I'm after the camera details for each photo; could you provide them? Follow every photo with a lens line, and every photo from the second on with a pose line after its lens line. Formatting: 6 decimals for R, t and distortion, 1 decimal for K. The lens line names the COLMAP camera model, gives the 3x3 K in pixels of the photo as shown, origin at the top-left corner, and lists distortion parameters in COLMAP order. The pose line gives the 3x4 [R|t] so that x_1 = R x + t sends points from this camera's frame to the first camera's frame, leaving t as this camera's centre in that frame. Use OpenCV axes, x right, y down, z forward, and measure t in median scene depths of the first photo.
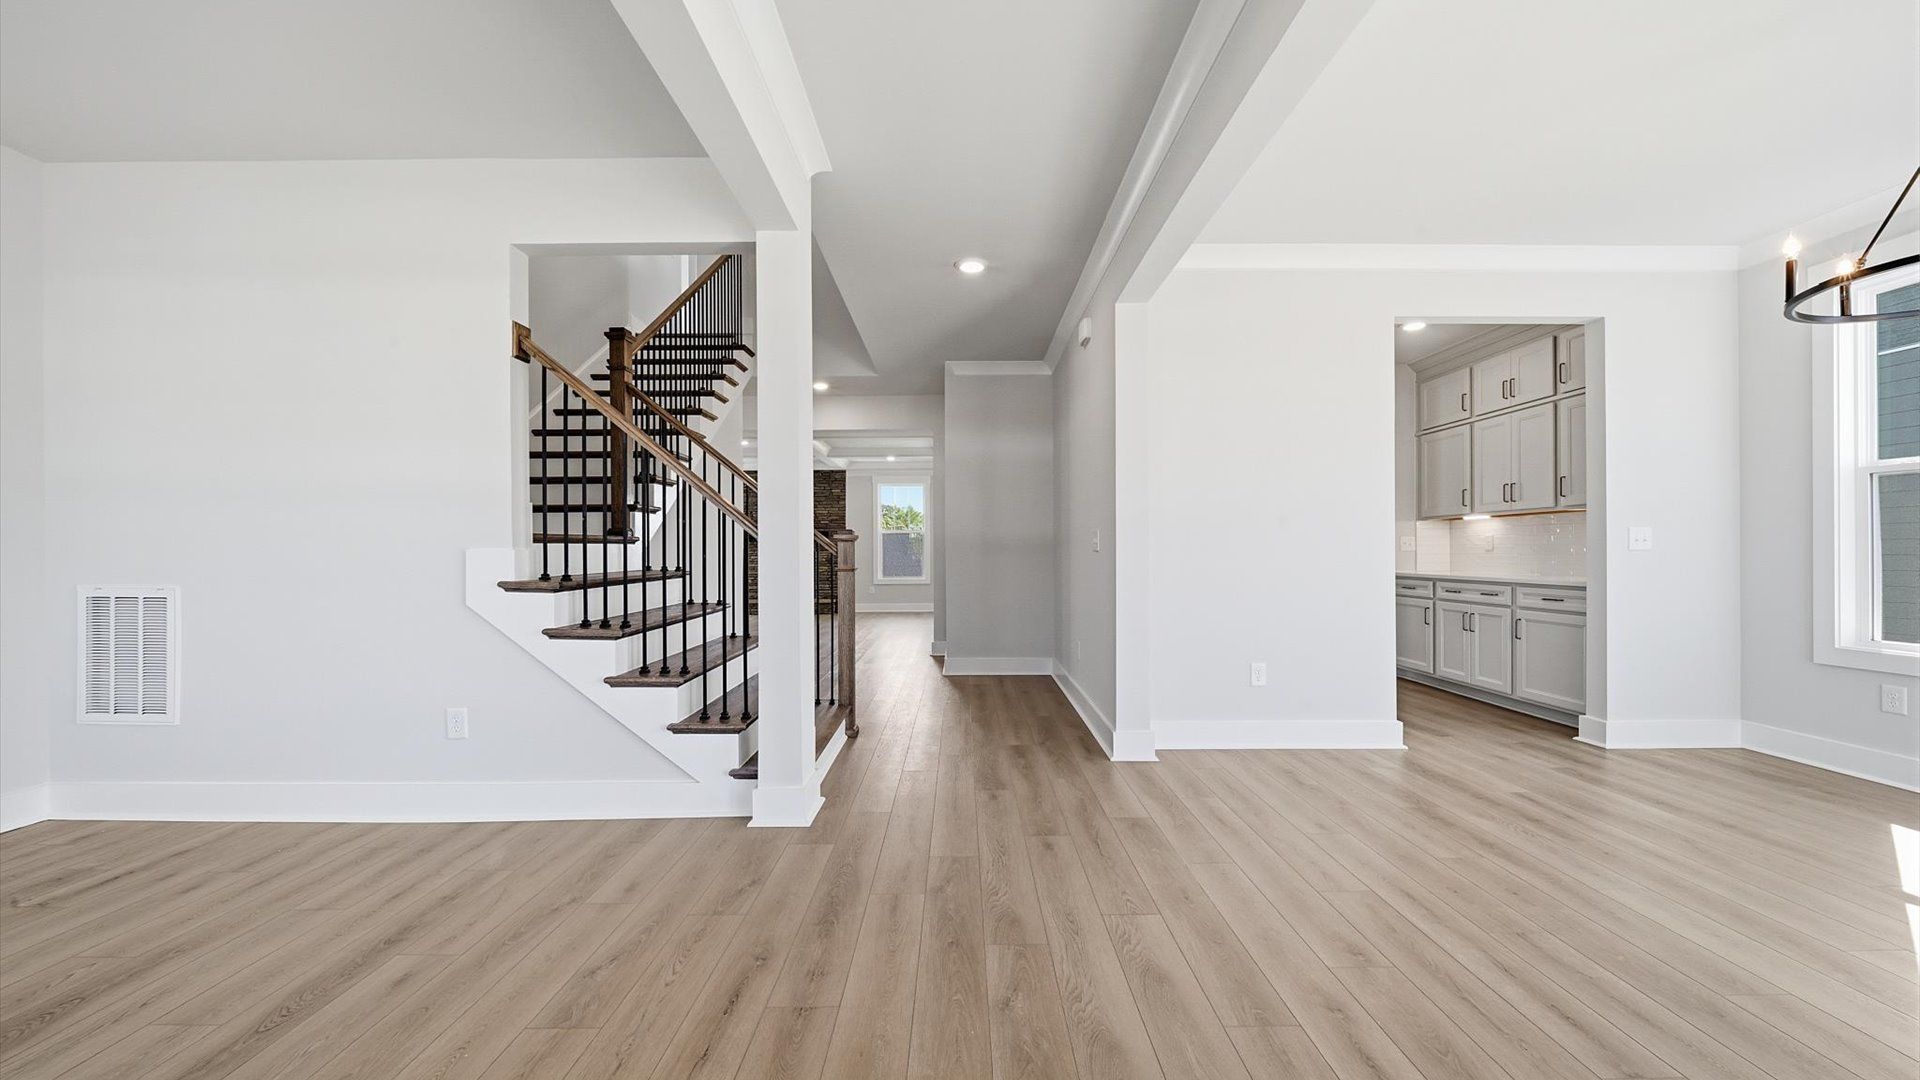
lens RADIAL K [[671.2, 0, 969.9], [0, 671.2, 546.6], [0, 0, 1]] dist [-0.003227, 0.000084]
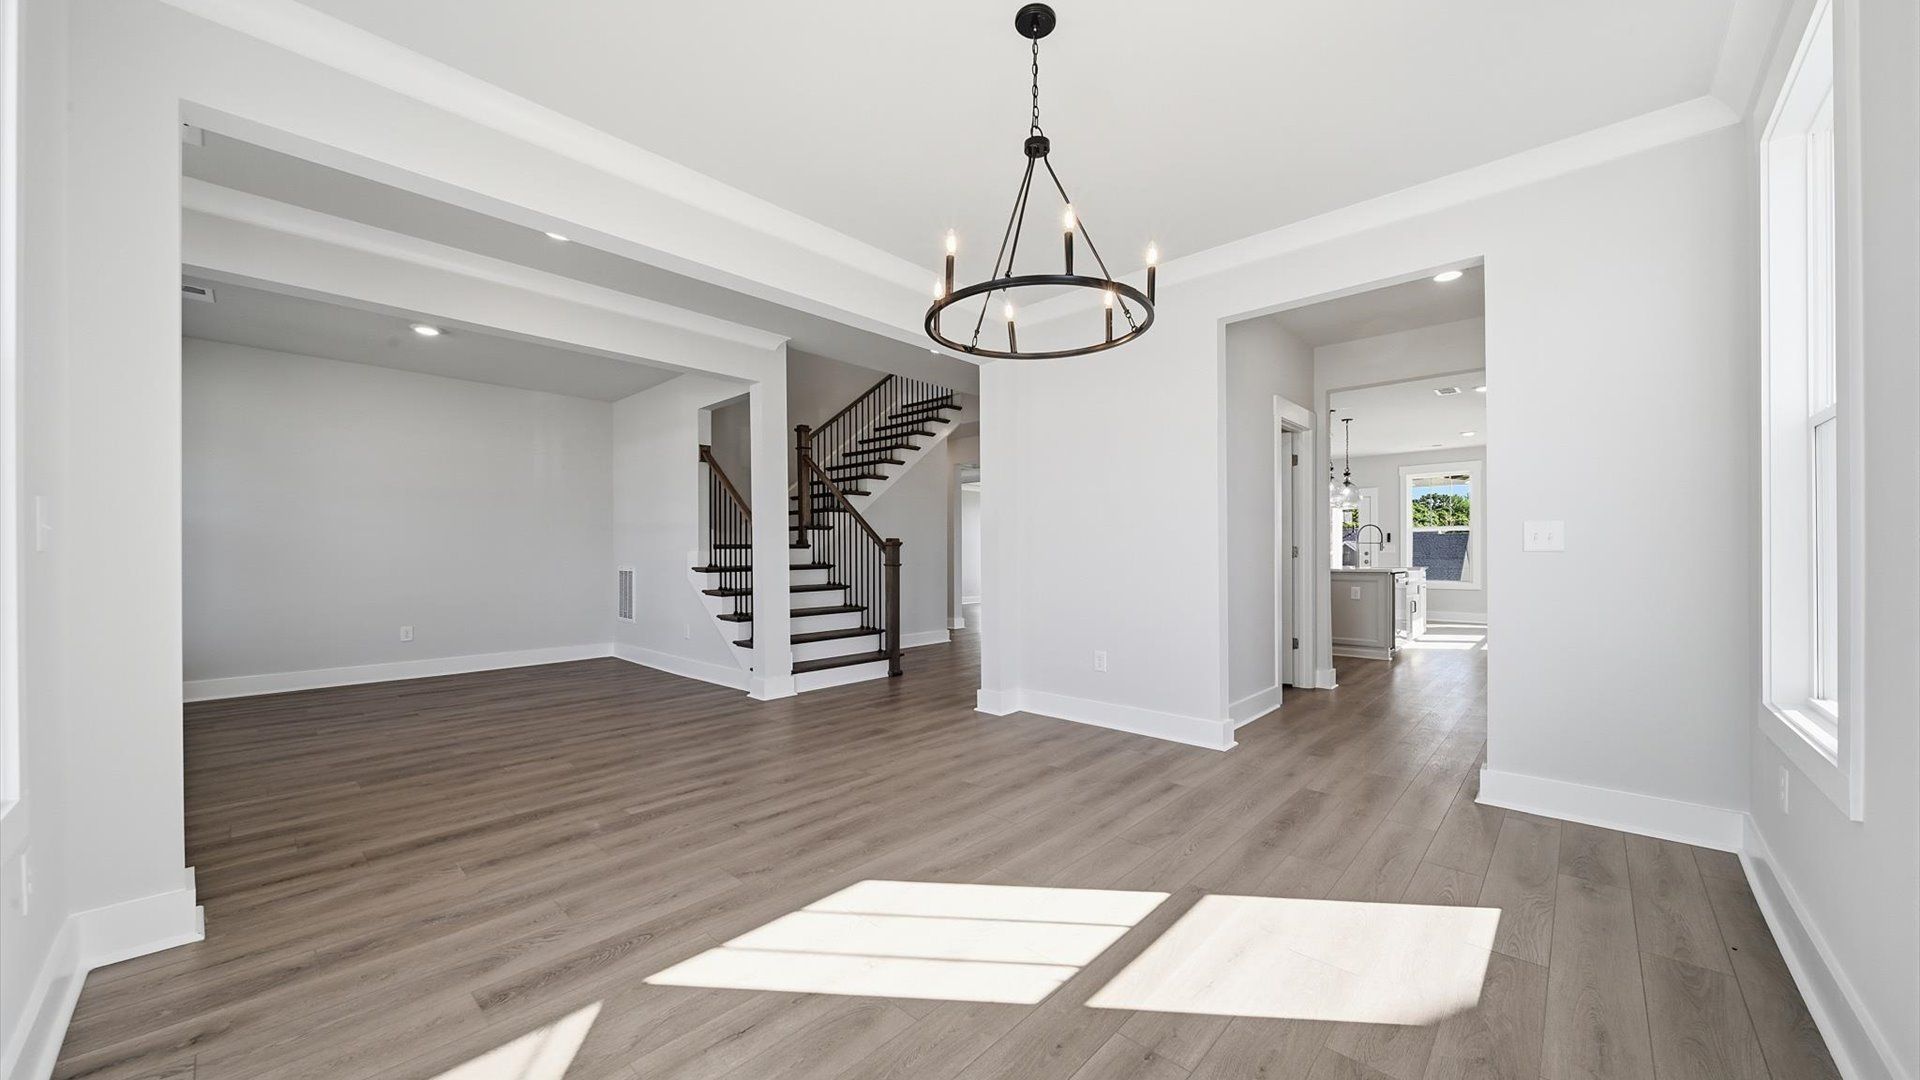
lens RADIAL K [[671.2, 0, 956.3], [0, 671.2, 549.9], [0, 0, 1]] dist [-0.003227, 0.000084]
pose [[0.733174, -0.003597, -0.680032, 1.084679], [0.005796, 0.999983, 0.000960, -0.000755], [0.680017, -0.004646, 0.733182, -0.007001]]
